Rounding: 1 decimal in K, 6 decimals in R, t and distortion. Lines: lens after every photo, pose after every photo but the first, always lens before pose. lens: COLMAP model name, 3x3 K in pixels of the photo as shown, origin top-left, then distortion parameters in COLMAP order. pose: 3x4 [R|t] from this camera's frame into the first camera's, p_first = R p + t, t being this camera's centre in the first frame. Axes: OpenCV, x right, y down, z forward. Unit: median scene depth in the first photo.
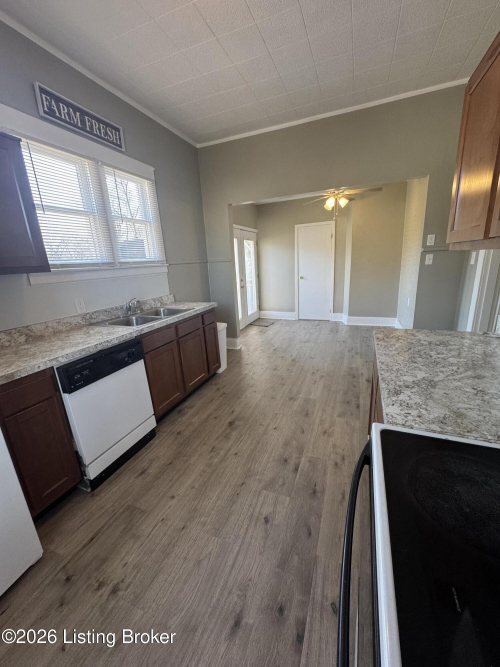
lens RADIAL K [[266.9, 0, 250.0], [0, 266.9, 332.7], [0, 0, 1]] dist [0.000459, -0.000048]
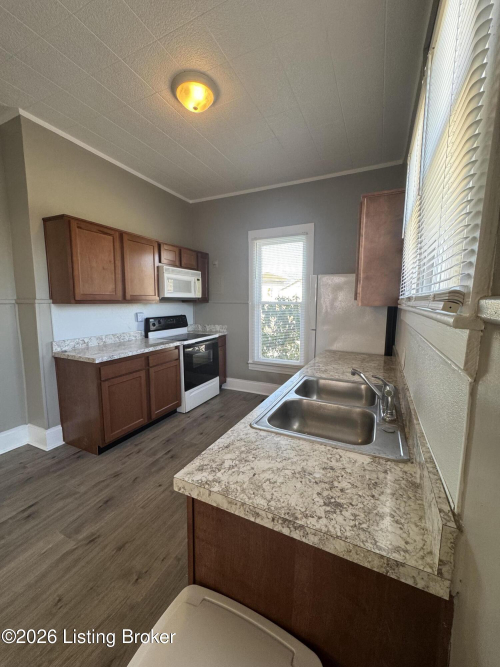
lens RADIAL K [[266.9, 0, 250.2], [0, 266.9, 332.0], [0, 0, 1]] dist [0.000459, -0.000048]
pose [[-0.996800, 0.034899, 0.071910, -0.237385], [0.059571, 0.924201, 0.377233, -0.361377], [-0.053294, 0.380310, -0.923322, 1.297077]]
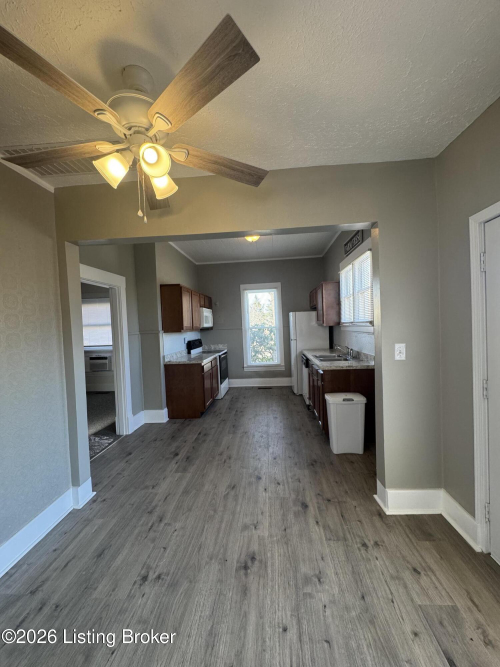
lens RADIAL K [[266.9, 0, 251.1], [0, 266.9, 333.4], [0, 0, 1]] dist [0.000459, -0.000048]
pose [[-0.949550, 0.095604, -0.298689, 0.459927], [0.003636, 0.955694, 0.294338, -0.587738], [0.313596, 0.278403, -0.907827, 1.990596]]
